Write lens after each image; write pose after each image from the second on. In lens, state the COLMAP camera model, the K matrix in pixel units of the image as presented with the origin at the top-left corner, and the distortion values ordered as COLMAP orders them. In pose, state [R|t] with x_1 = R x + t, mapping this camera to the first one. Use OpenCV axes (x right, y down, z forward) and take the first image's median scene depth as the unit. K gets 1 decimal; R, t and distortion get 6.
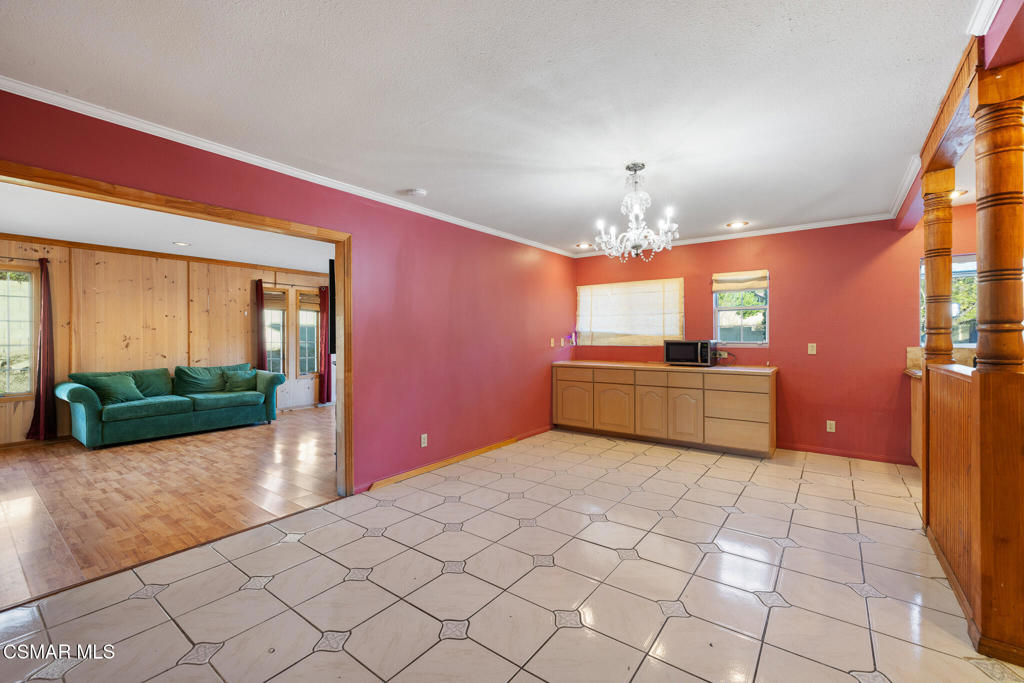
lens RADIAL K [[428.2, 0, 512.0], [0, 428.2, 341.5], [0, 0, 1]] dist [0.001972, -0.000047]
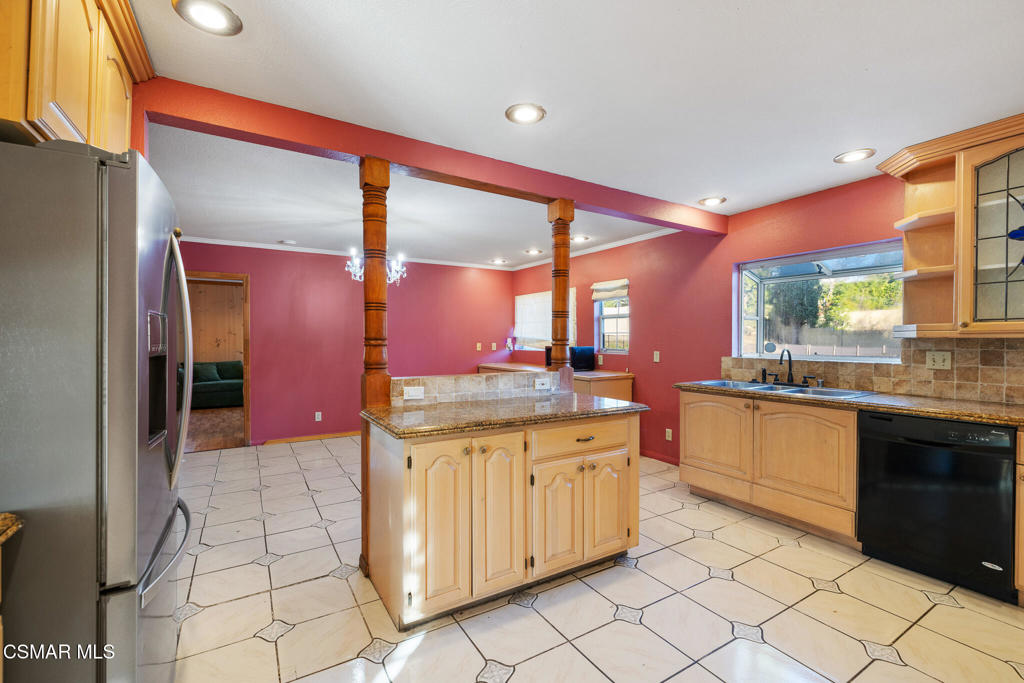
lens RADIAL K [[448.6, 0, 512.0], [0, 448.6, 341.5], [0, 0, 1]] dist [0.034381, -0.000016]
pose [[0.927345, 0.008322, -0.374116, 0.743332], [-0.008950, 0.999960, 0.000059, -0.014927], [0.374101, 0.003294, 0.927382, -0.103038]]
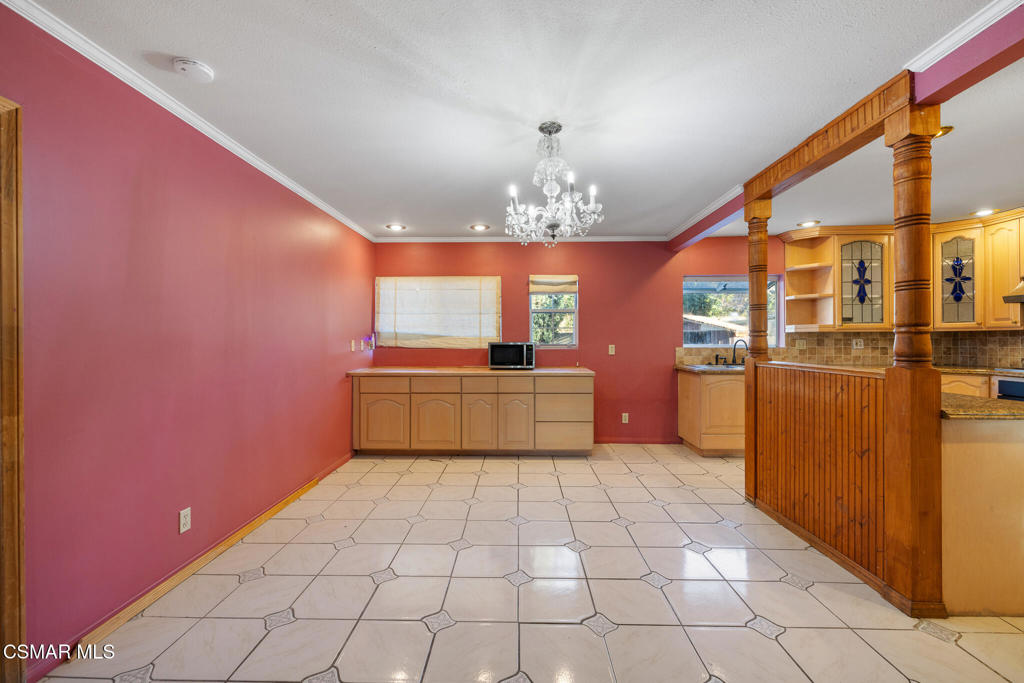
lens RADIAL K [[430.2, 0, 512.0], [0, 430.2, 341.5], [0, 0, 1]] dist [-0.002961, -0.000292]
pose [[0.817453, -0.000727, 0.575995, -0.143361], [0.004151, 0.999981, -0.004629, -0.000195], [-0.575980, 0.006175, 0.817440, 0.229784]]
